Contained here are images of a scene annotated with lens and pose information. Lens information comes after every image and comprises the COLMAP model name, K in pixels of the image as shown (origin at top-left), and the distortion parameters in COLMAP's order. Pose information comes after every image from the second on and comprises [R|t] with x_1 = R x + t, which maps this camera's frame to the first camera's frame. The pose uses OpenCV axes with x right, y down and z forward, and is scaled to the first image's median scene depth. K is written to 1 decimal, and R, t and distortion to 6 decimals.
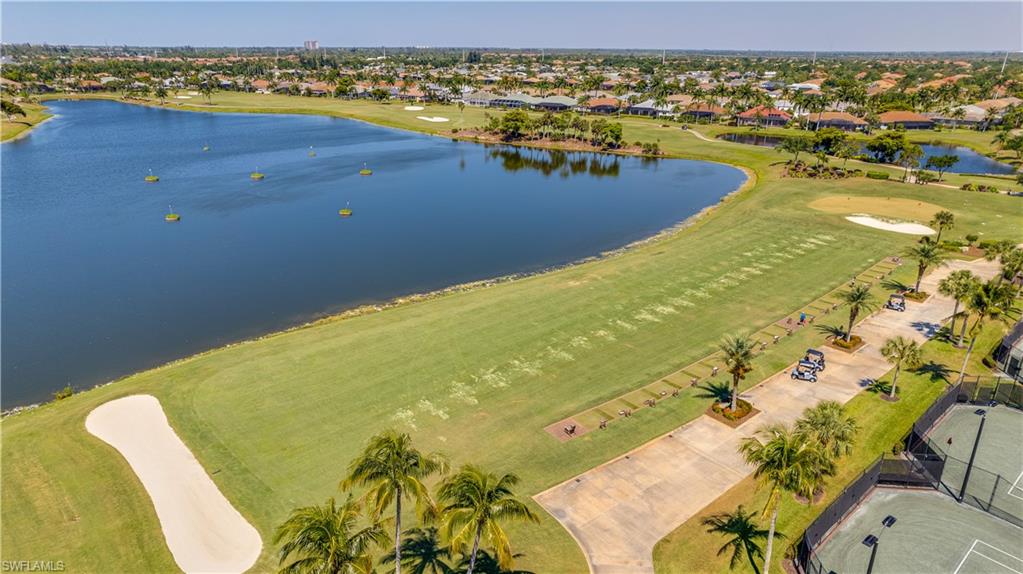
lens RADIAL K [[656.5, 0, 509.0], [0, 656.5, 286.9], [0, 0, 1]] dist [-0.046721, 0.064475]
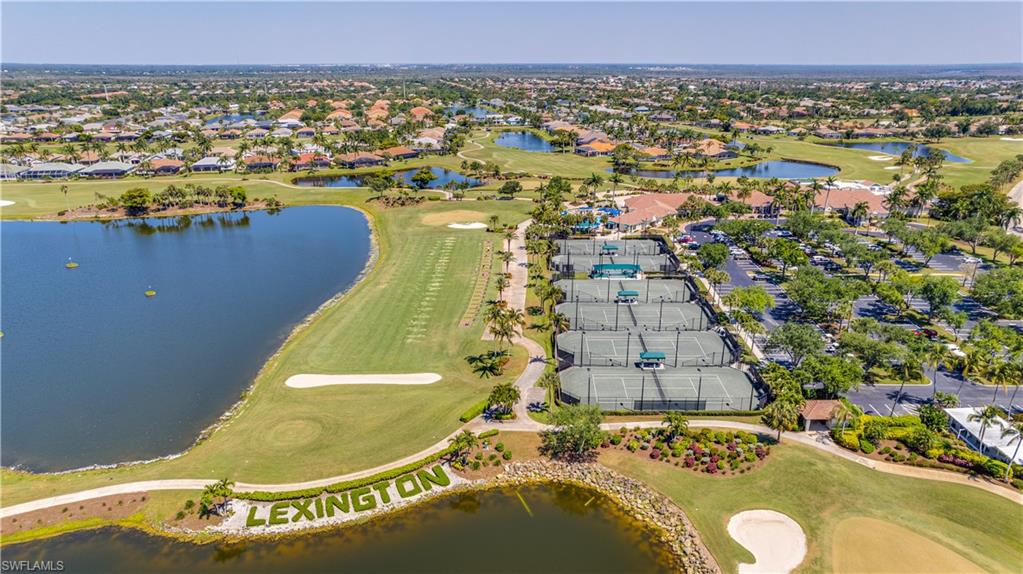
lens RADIAL K [[666.7, 0, 541.3], [0, 666.7, 299.9], [0, 0, 1]] dist [-0.038903, 0.041577]
pose [[0.656199, -0.262421, 0.707487, -0.405730], [0.263469, 0.958253, 0.111065, -0.025417], [-0.707097, 0.113521, 0.697944, -0.287027]]
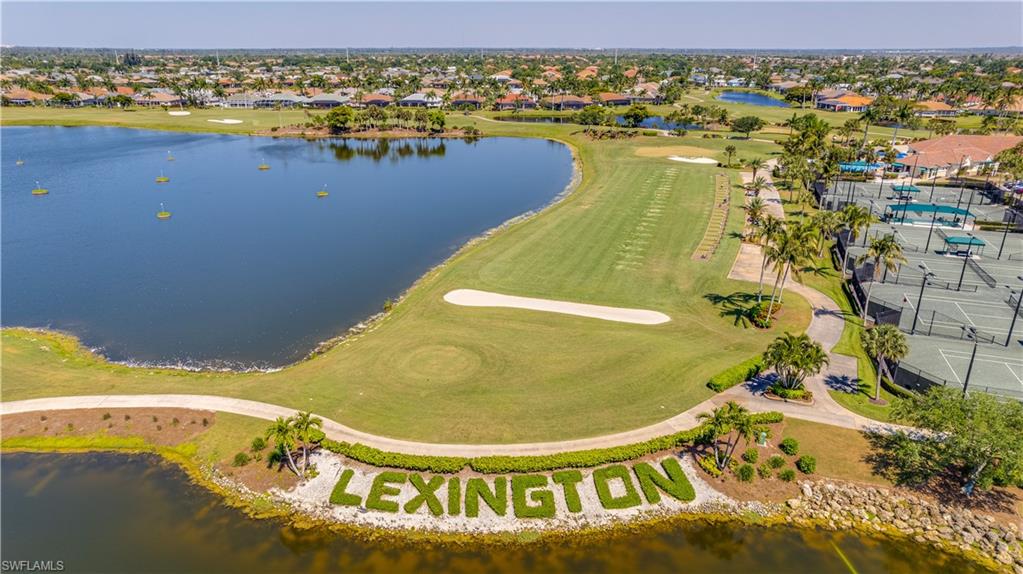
lens RADIAL K [[656.5, 0, 509.0], [0, 656.5, 286.9], [0, 0, 1]] dist [-0.046721, 0.064475]
pose [[0.871245, -0.175331, 0.458466, -0.312222], [0.174296, 0.983666, 0.044961, 0.031136], [-0.458860, 0.040737, 0.887574, -0.096508]]
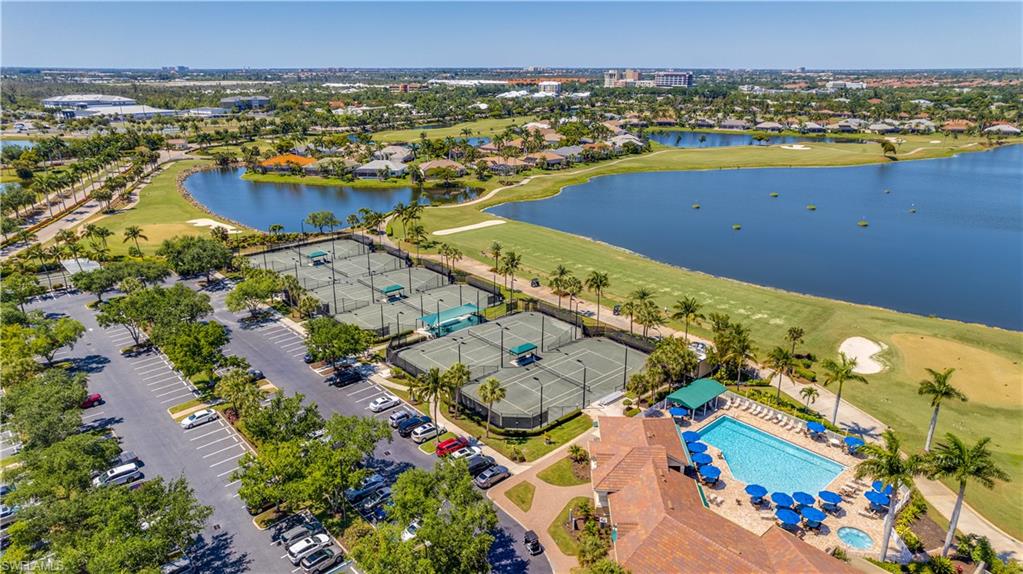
lens RADIAL K [[656.5, 0, 509.0], [0, 656.5, 286.9], [0, 0, 1]] dist [-0.046721, 0.064475]
pose [[0.007623, 0.315743, -0.948814, 0.811810], [-0.345999, 0.891066, 0.293746, -0.159067], [0.938204, 0.326049, 0.116039, 0.196974]]
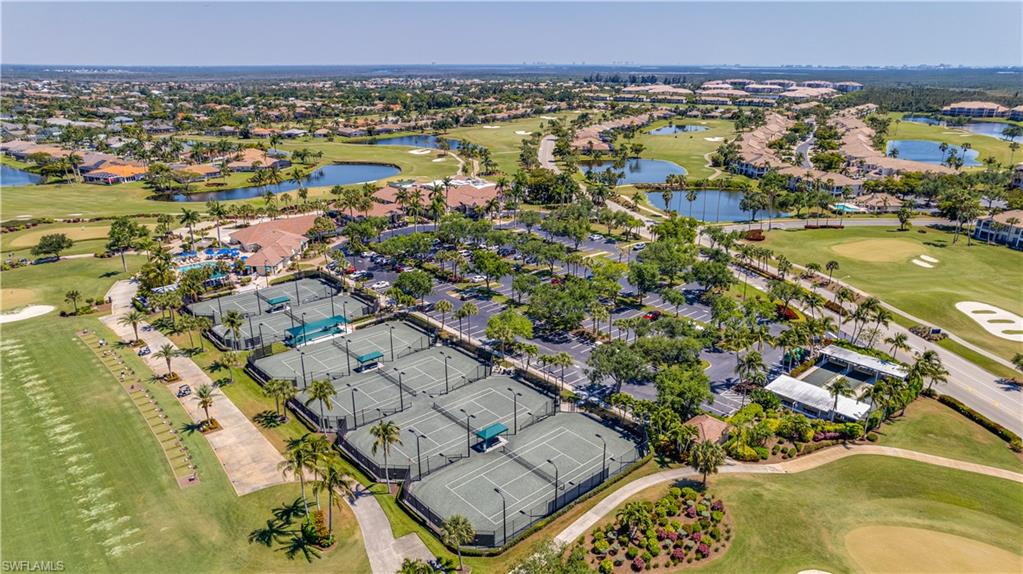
lens RADIAL K [[656.5, 0, 509.0], [0, 656.5, 286.9], [0, 0, 1]] dist [-0.046721, 0.064475]
pose [[-0.011276, -0.332786, 0.942935, -0.338927], [0.344060, 0.884124, 0.316144, -0.119400], [-0.938880, 0.327991, 0.104529, -0.031311]]
